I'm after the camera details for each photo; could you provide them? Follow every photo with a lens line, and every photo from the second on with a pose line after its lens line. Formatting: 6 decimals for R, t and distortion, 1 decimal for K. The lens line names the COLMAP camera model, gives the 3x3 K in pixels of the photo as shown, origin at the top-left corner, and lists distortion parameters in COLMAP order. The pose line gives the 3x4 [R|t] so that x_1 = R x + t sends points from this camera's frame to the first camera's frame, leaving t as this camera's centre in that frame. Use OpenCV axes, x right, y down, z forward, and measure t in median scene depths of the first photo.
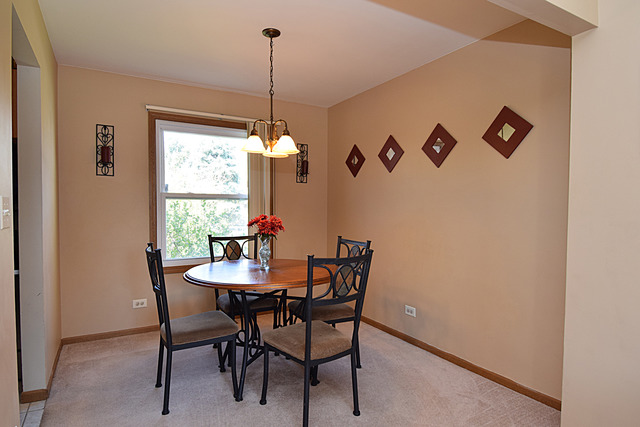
lens RADIAL K [[360.4, 0, 313.6], [0, 360.4, 217.3], [0, 0, 1]] dist [0.003074, -0.001047]
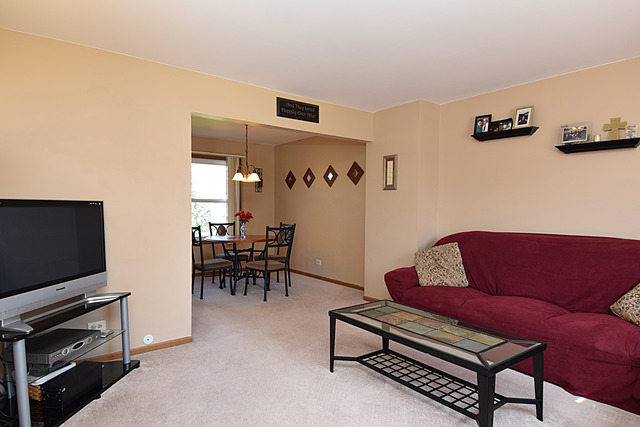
lens RADIAL K [[360.4, 0, 313.6], [0, 360.4, 217.3], [0, 0, 1]] dist [0.003074, -0.001047]
pose [[0.988985, -0.001790, 0.148002, -0.037292], [0.001561, 0.999997, 0.001660, 0.023472], [-0.148005, -0.001410, 0.988986, -0.901856]]
